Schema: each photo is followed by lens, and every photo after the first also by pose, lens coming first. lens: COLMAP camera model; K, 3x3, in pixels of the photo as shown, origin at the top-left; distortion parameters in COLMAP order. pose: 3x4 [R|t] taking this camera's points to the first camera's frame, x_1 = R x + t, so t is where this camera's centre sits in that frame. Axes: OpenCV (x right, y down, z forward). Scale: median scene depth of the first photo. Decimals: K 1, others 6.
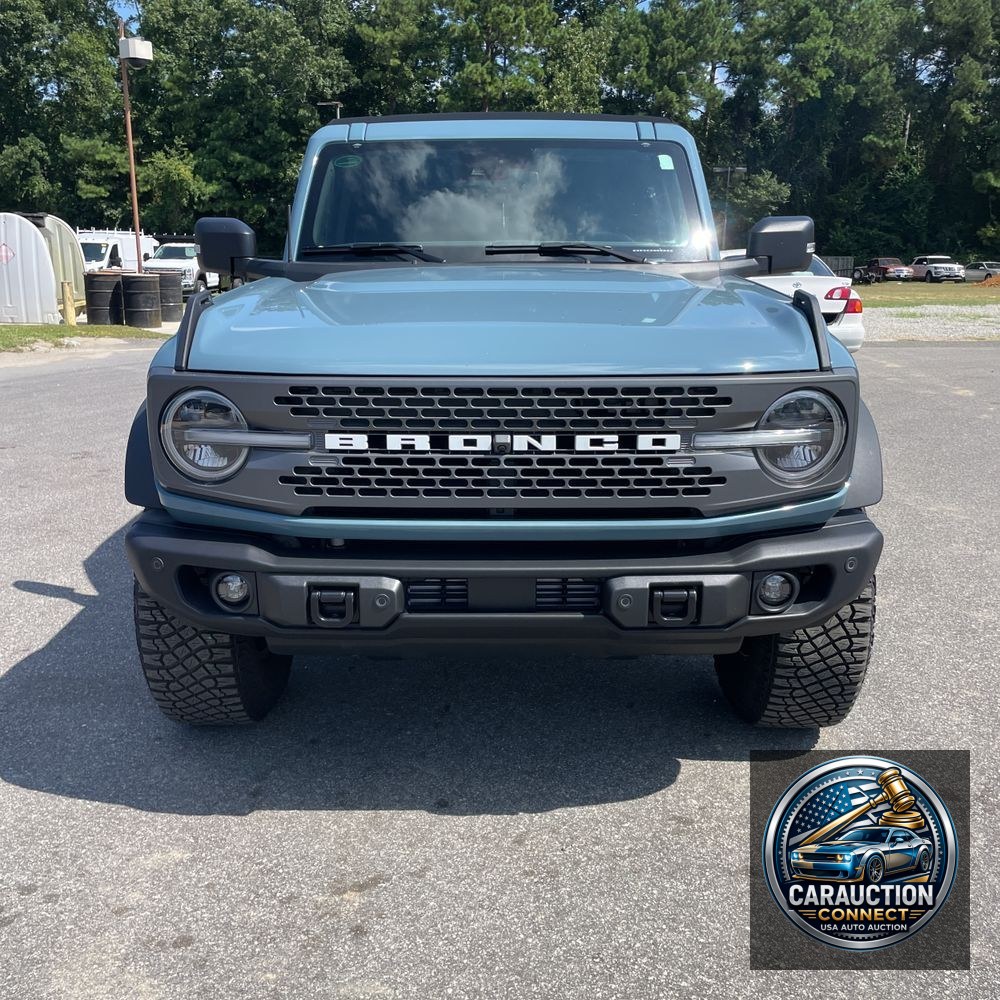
lens RADIAL K [[1011.4, 0, 478.8], [0, 1011.4, 513.2], [0, 0, 1]] dist [0.093421, -0.117525]
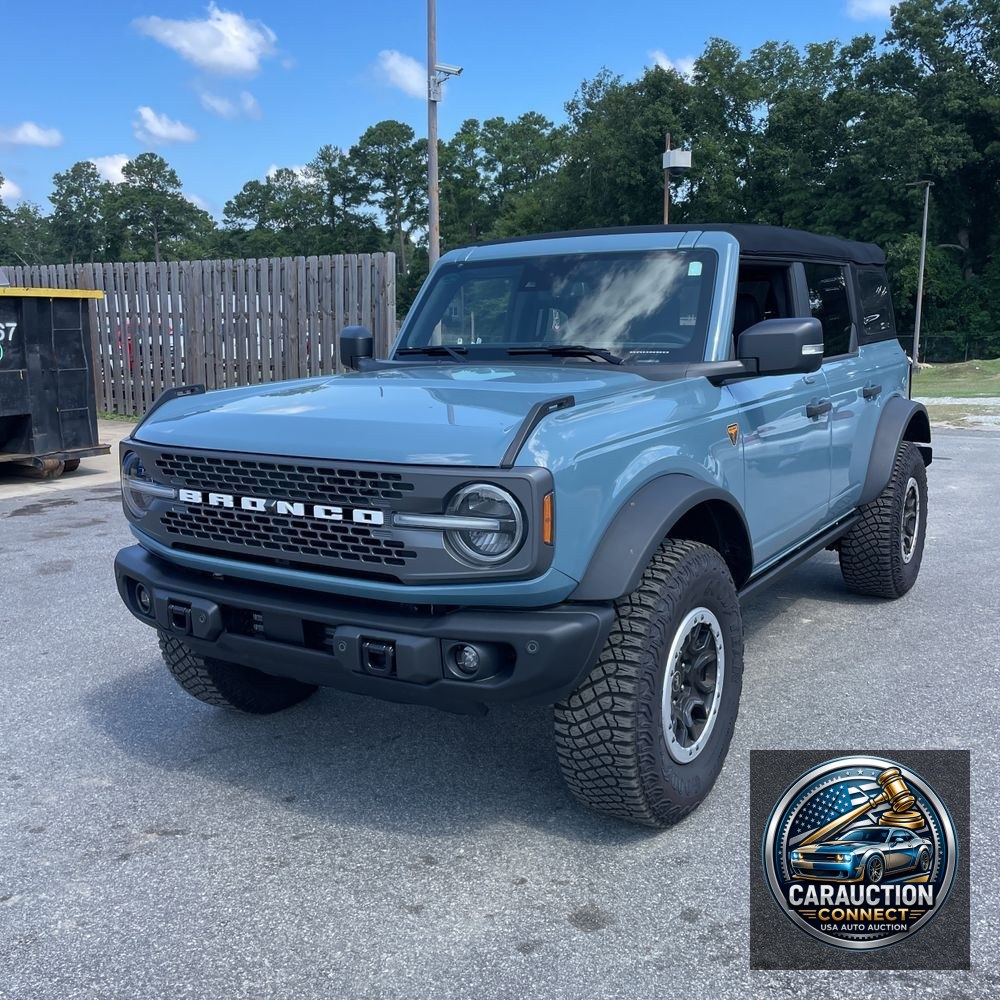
lens RADIAL K [[1005.5, 0, 500.0], [0, 1005.5, 500.0], [0, 0, 1]] dist [0.118928, -0.183264]
pose [[0.845805, 0.081194, -0.527278, 0.928578], [-0.126668, 0.990652, -0.050639, -0.048450], [0.518237, 0.109620, 0.848183, 0.061298]]
